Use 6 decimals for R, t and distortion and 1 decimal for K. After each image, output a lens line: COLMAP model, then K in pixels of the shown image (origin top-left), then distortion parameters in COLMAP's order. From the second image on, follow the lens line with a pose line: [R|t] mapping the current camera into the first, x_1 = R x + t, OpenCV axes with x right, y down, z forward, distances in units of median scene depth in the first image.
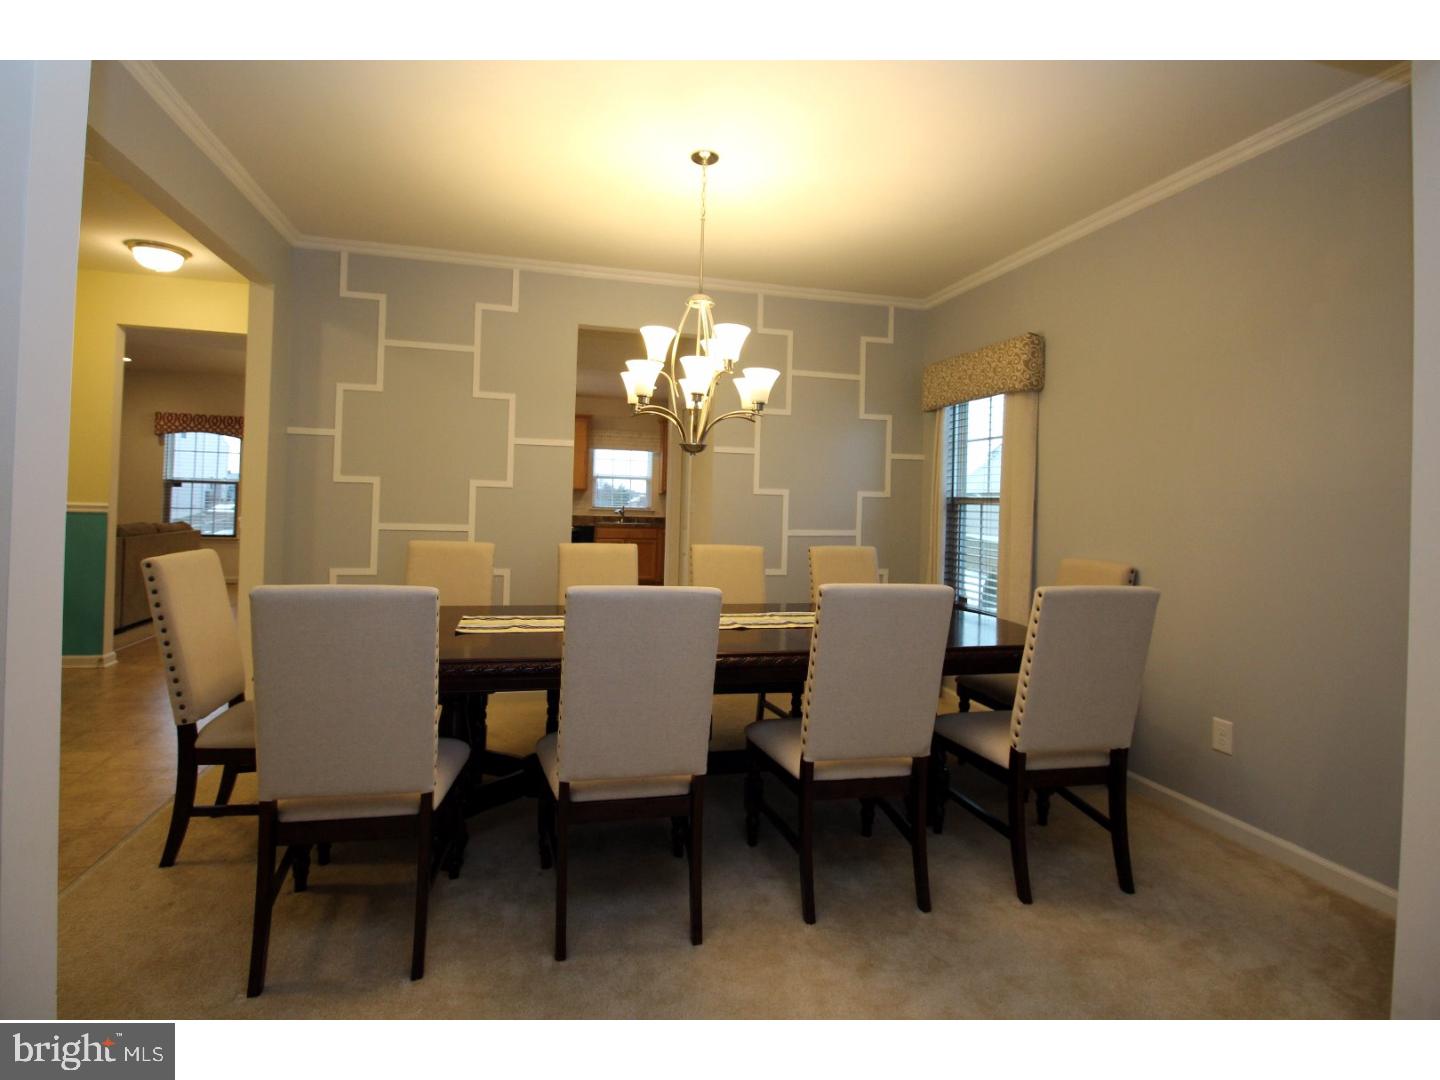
lens RADIAL K [[738.1, 0, 718.4], [0, 738.1, 491.6], [0, 0, 1]] dist [-0.001678, -0.000351]
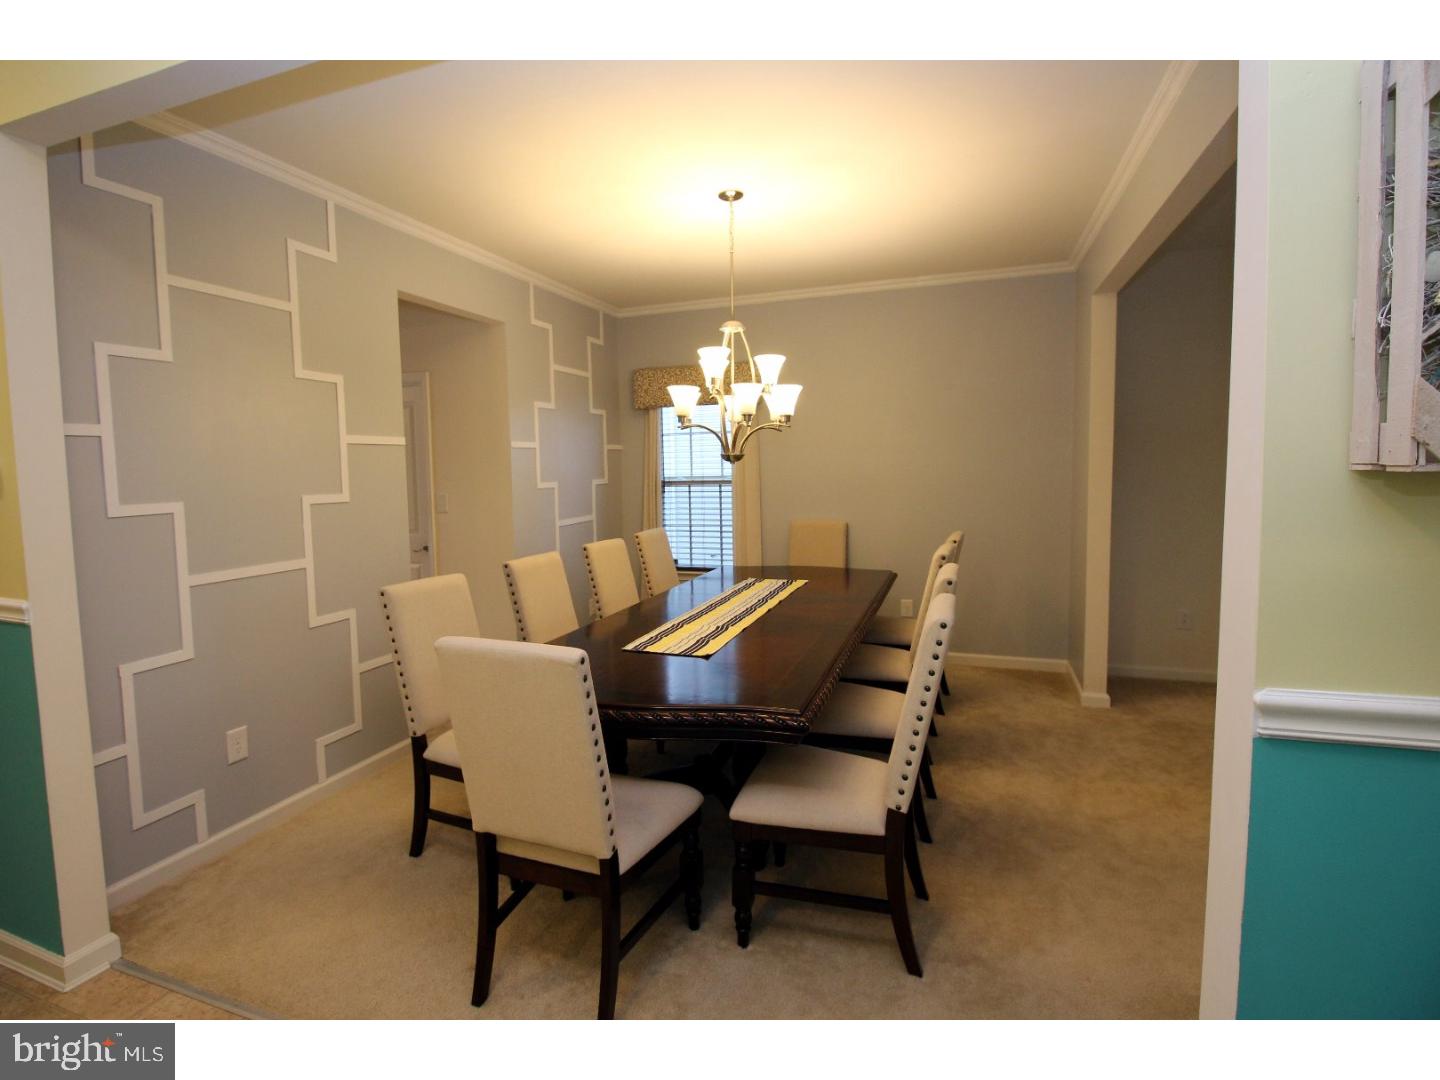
lens RADIAL K [[726.4, 0, 714.4], [0, 726.4, 525.0], [0, 0, 1]] dist [-0.009806, -0.001316]
pose [[0.542632, -0.105360, 0.833336, -0.691993], [0.020339, 0.993459, 0.112360, -0.057082], [-0.839724, -0.044021, 0.541226, 0.284426]]
